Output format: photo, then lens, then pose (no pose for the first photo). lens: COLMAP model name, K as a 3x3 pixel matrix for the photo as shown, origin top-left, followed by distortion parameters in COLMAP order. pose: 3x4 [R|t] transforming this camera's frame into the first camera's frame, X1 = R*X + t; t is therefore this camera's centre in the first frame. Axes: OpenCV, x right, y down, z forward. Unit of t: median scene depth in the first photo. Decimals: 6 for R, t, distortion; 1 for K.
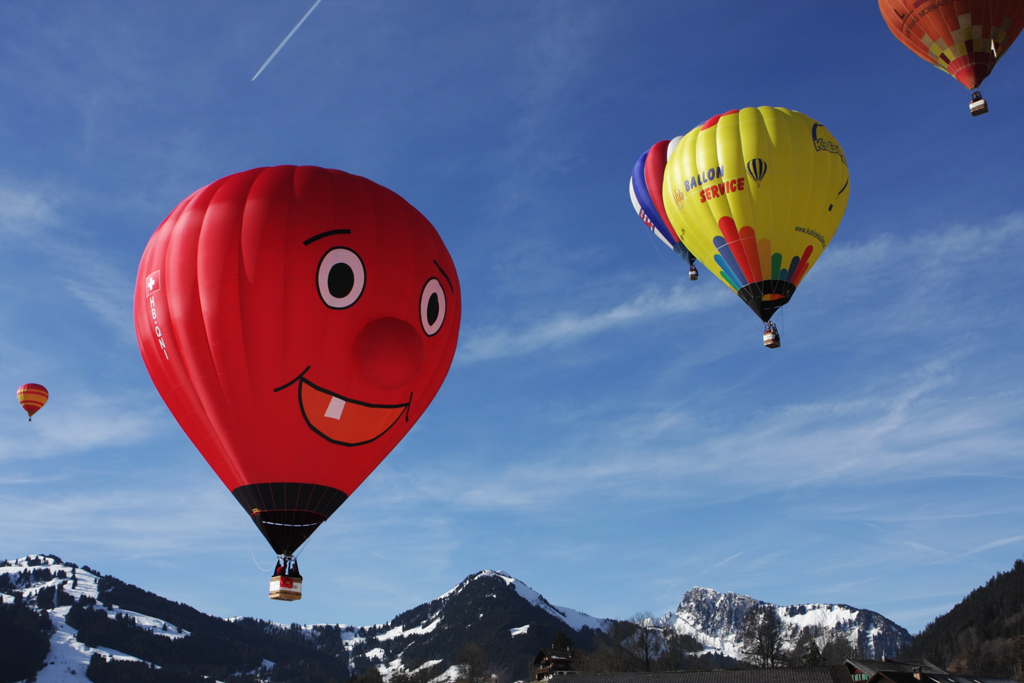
lens RADIAL K [[967.6, 0, 512.0], [0, 967.6, 341.5], [0, 0, 1]] dist [-0.018422, -0.005701]
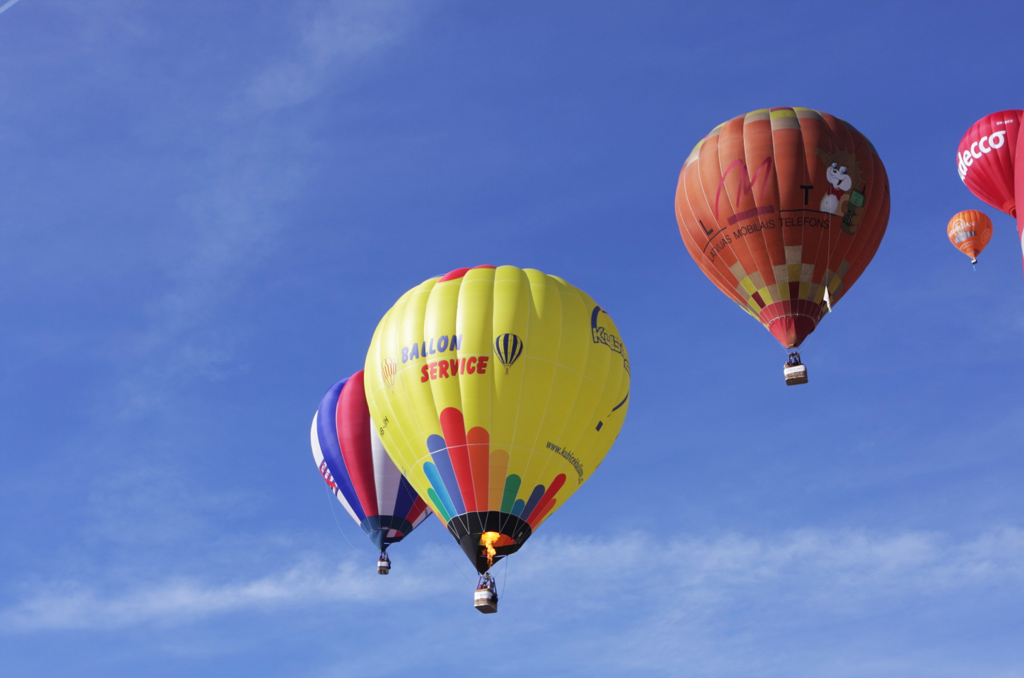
lens RADIAL K [[1709.4, 0, 512.0], [0, 1709.4, 339.0], [0, 0, 1]] dist [-0.007776, 0.000595]
pose [[0.958461, 0.175033, 0.225204, -0.018324], [-0.170051, 0.984561, -0.041491, -0.137771], [-0.228989, 0.001472, 0.973428, -0.183297]]
